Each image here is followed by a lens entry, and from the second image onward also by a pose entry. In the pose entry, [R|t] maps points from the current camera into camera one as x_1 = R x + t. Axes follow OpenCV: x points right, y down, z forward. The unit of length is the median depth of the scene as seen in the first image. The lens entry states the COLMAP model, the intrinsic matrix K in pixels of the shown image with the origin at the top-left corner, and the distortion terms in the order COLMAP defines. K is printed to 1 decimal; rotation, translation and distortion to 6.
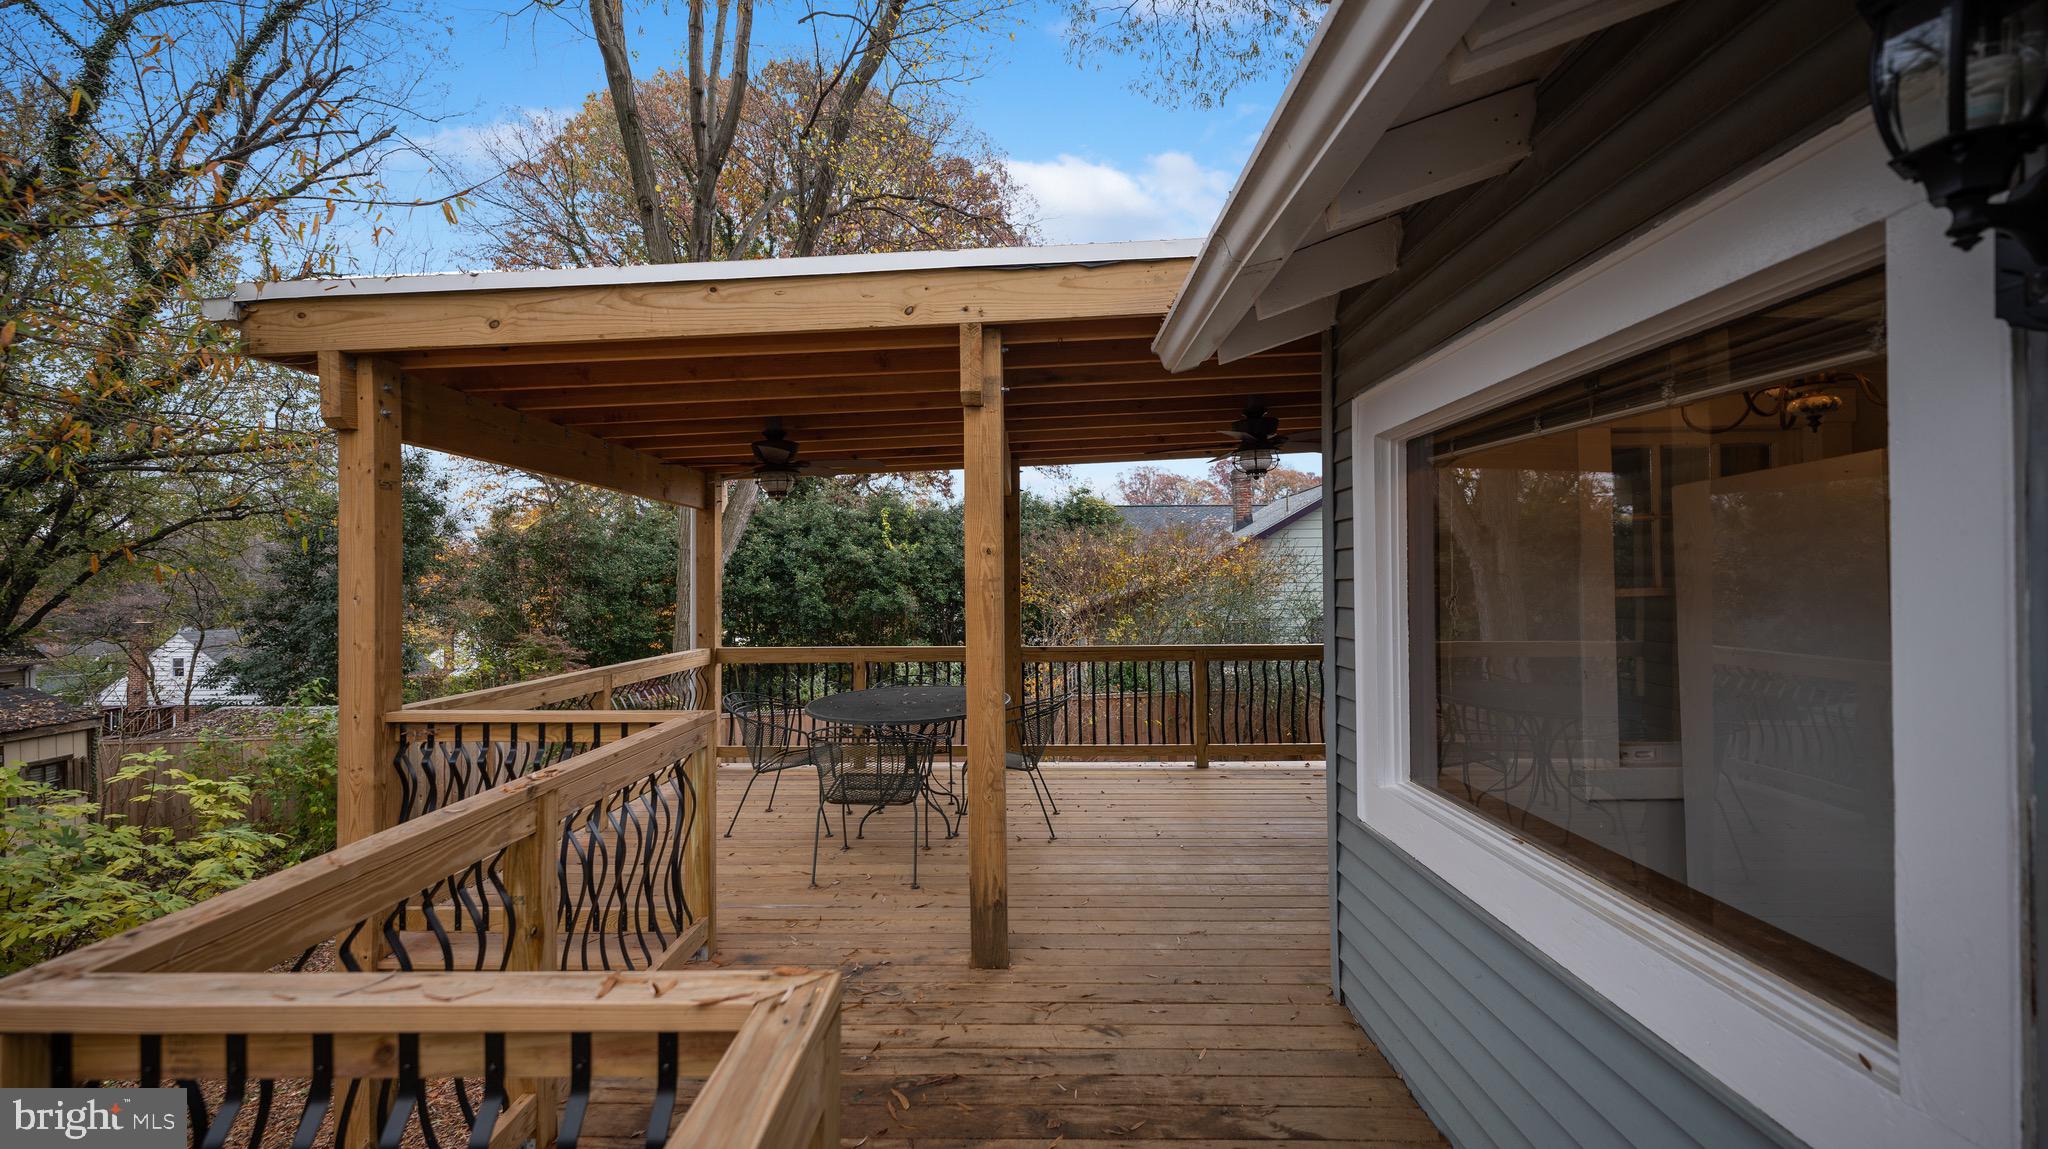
lens RADIAL K [[880.4, 0, 990.5], [0, 880.4, 573.9], [0, 0, 1]] dist [-0.002740, -0.000197]
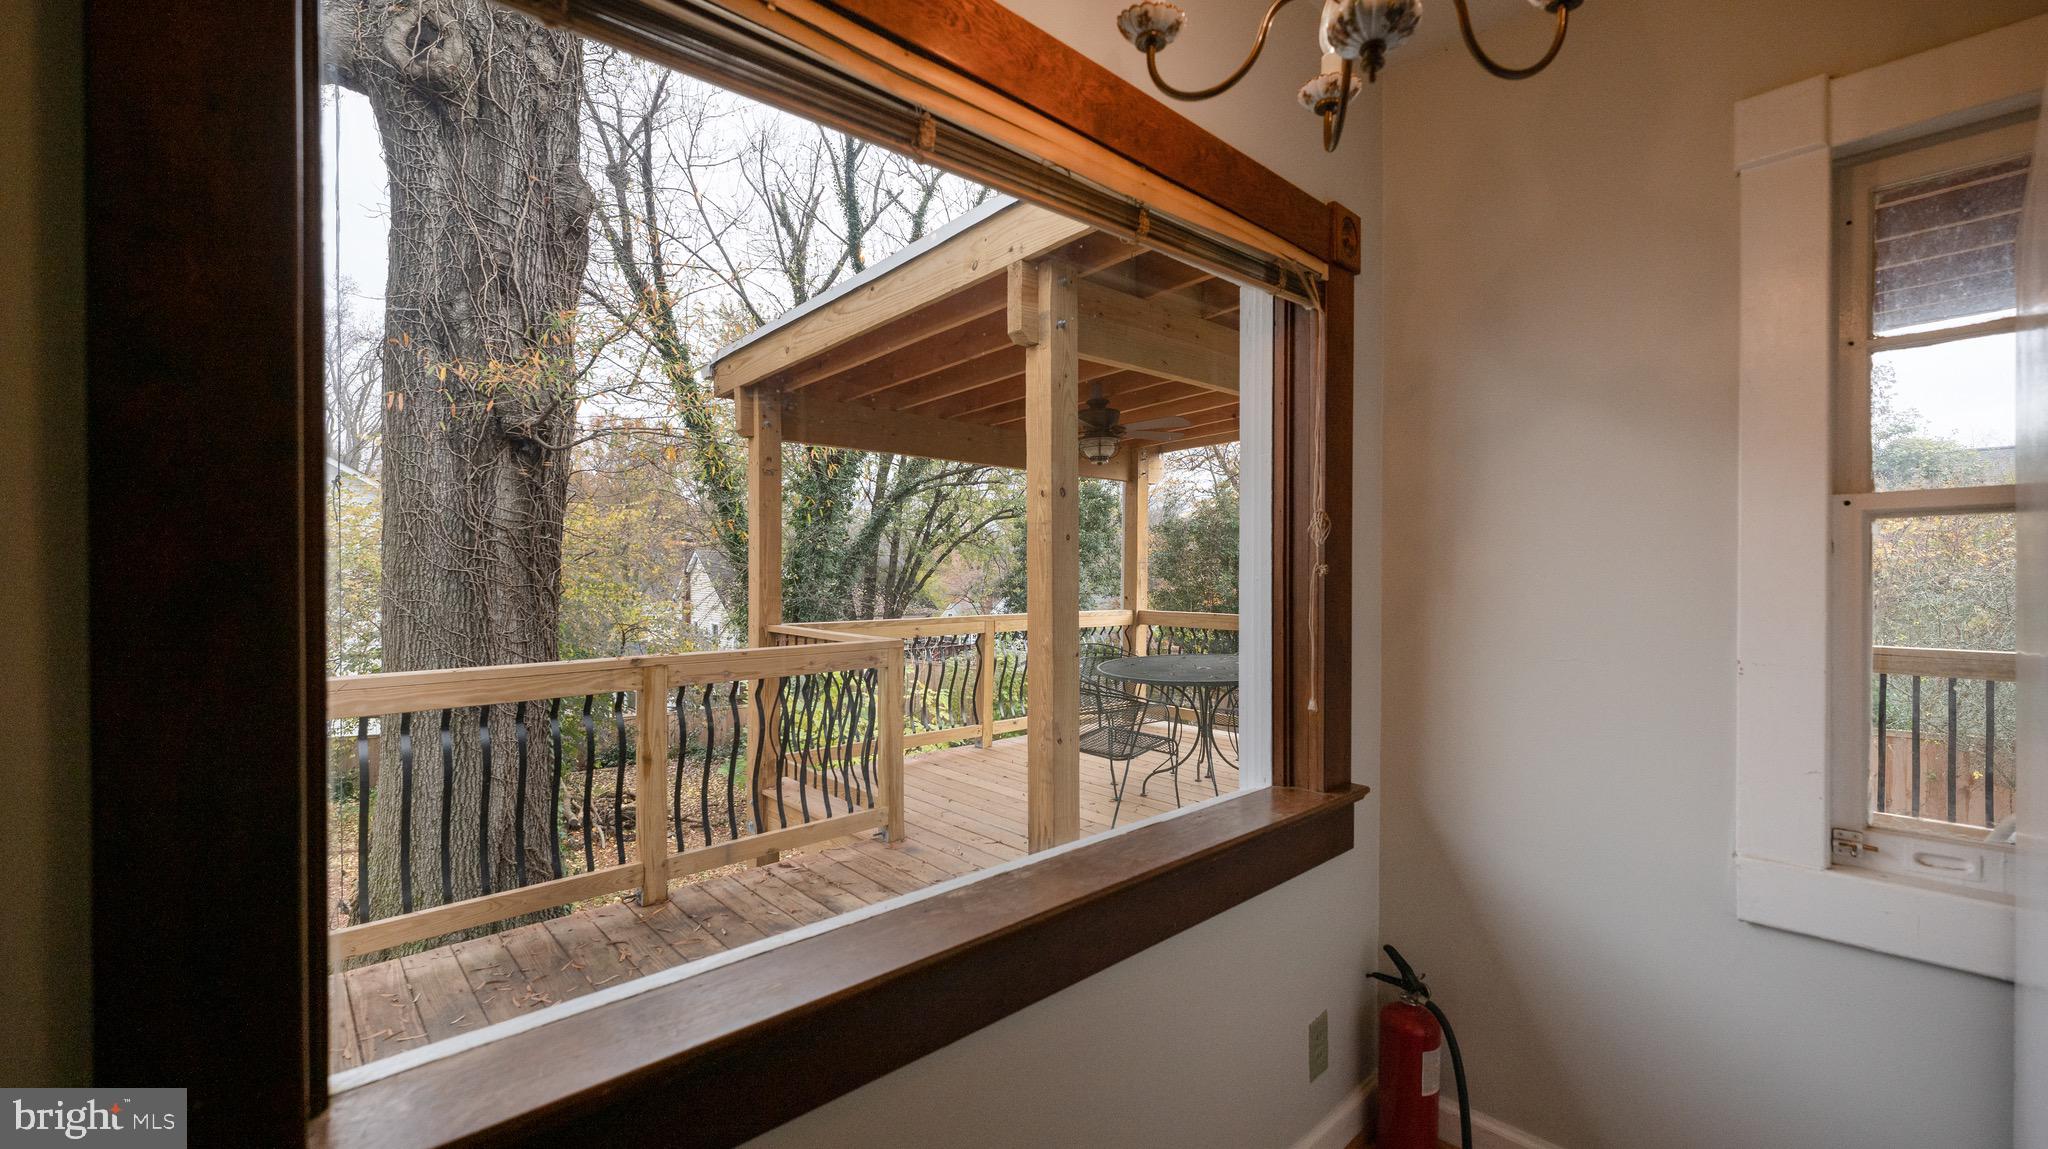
lens RADIAL K [[833.3, 0, 944.2], [0, 833.3, 571.1], [0, 0, 1]] dist [0.000414, 0.000103]
pose [[0.674147, 0.013802, -0.738468, 0.457748], [-0.003832, 0.999877, 0.015189, 0.035662], [0.738587, -0.007410, 0.674118, 0.225283]]
